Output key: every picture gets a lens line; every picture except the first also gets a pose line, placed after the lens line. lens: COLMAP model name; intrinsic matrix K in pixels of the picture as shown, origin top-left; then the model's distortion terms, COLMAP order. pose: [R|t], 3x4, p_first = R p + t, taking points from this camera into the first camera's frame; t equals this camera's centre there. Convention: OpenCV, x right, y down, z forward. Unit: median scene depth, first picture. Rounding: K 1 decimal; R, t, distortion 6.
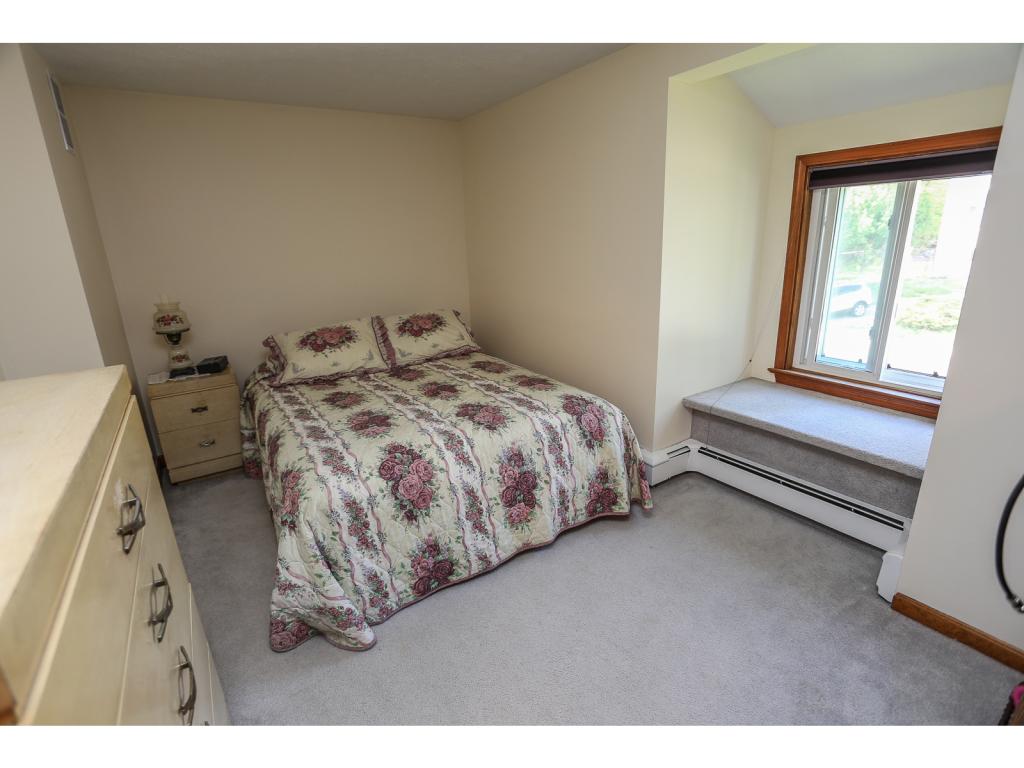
lens RADIAL K [[504.8, 0, 512.0], [0, 504.8, 384.0], [0, 0, 1]] dist [-0.053642, 0.023436]
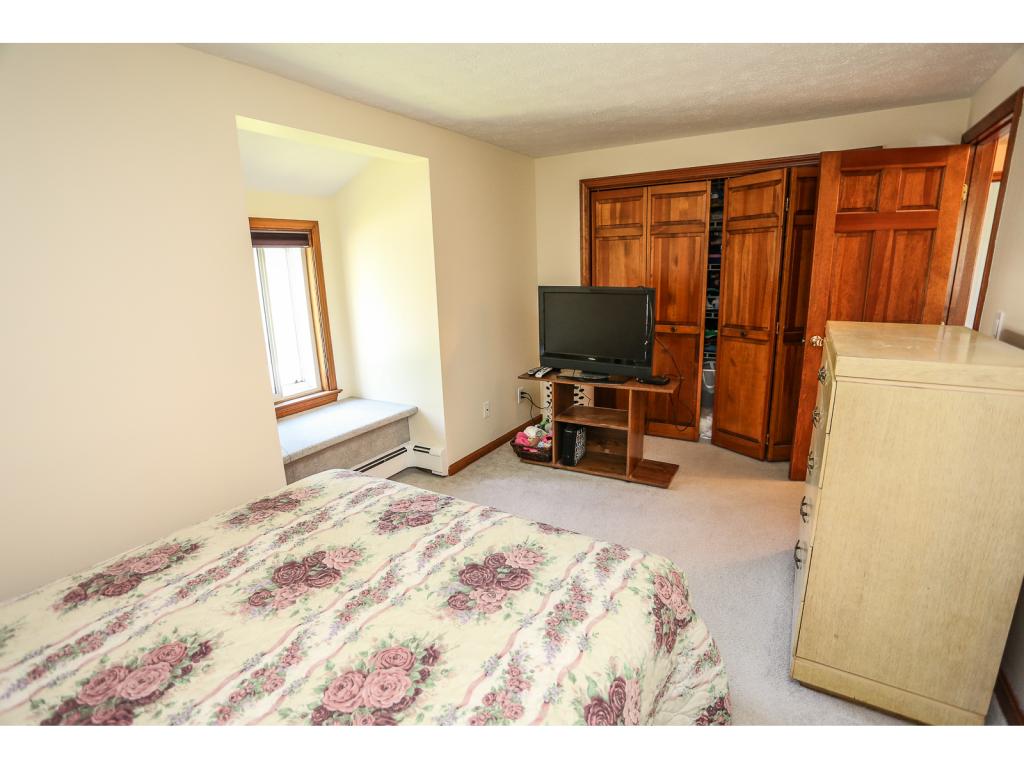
lens RADIAL K [[504.8, 0, 512.0], [0, 504.8, 384.0], [0, 0, 1]] dist [-0.053642, 0.023436]
pose [[-0.440705, -0.156197, 0.883958, -0.719508], [0.302591, 0.901259, 0.310114, -0.283181], [-0.845114, 0.404147, -0.349926, 1.013868]]
